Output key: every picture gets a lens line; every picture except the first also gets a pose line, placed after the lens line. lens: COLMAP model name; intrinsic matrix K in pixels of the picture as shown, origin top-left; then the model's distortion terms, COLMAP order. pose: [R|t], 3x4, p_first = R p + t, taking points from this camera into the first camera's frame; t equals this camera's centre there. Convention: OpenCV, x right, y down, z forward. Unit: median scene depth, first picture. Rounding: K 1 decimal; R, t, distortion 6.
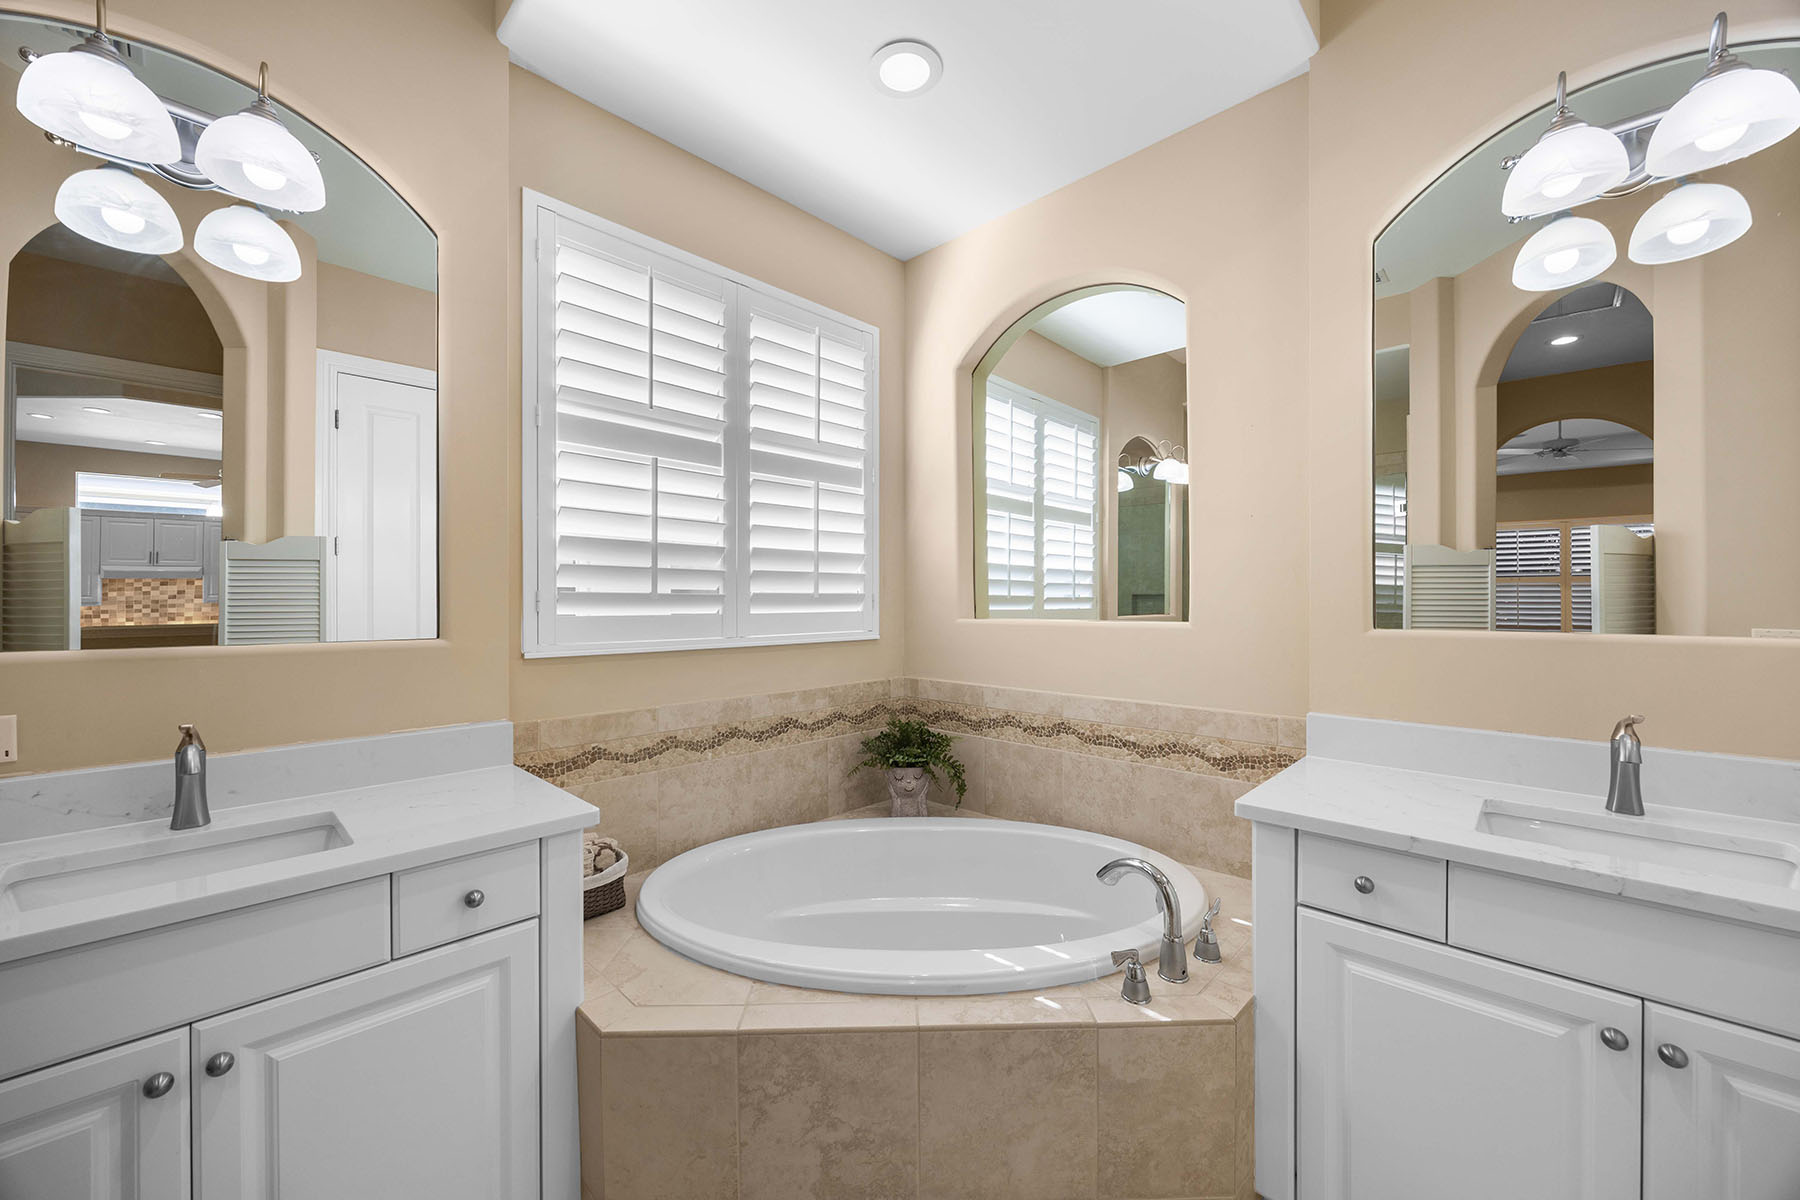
lens RADIAL K [[676.1, 0, 903.6], [0, 676.1, 600.6], [0, 0, 1]] dist [-0.001467, -0.000079]
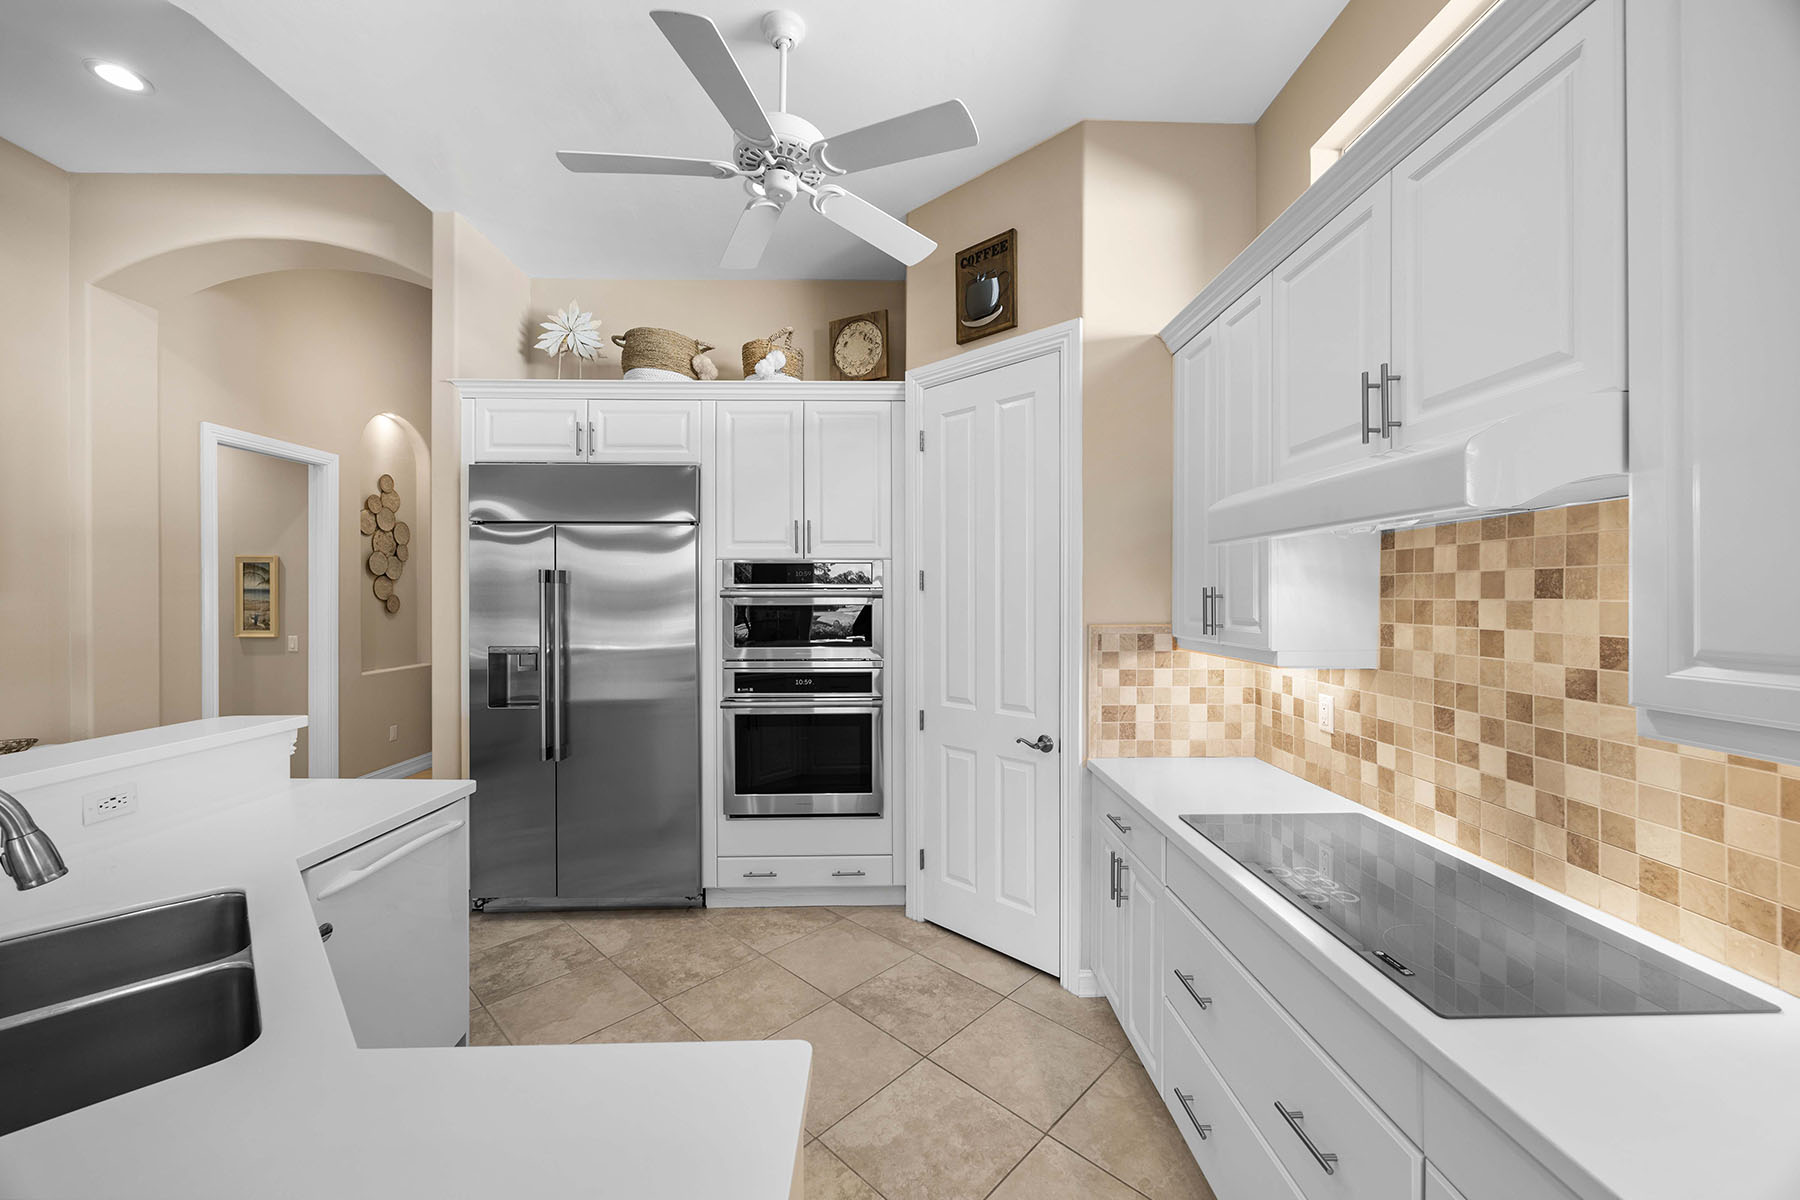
lens RADIAL K [[682.7, 0, 900.0], [0, 682.7, 600.0], [0, 0, 1]] dist [-0.000400, 0.000129]
pose [[-0.707871, 0.006579, -0.706311, -0.927728], [0.001375, 0.999968, 0.007936, -0.021137], [0.706341, 0.004646, -0.707857, 1.011443]]
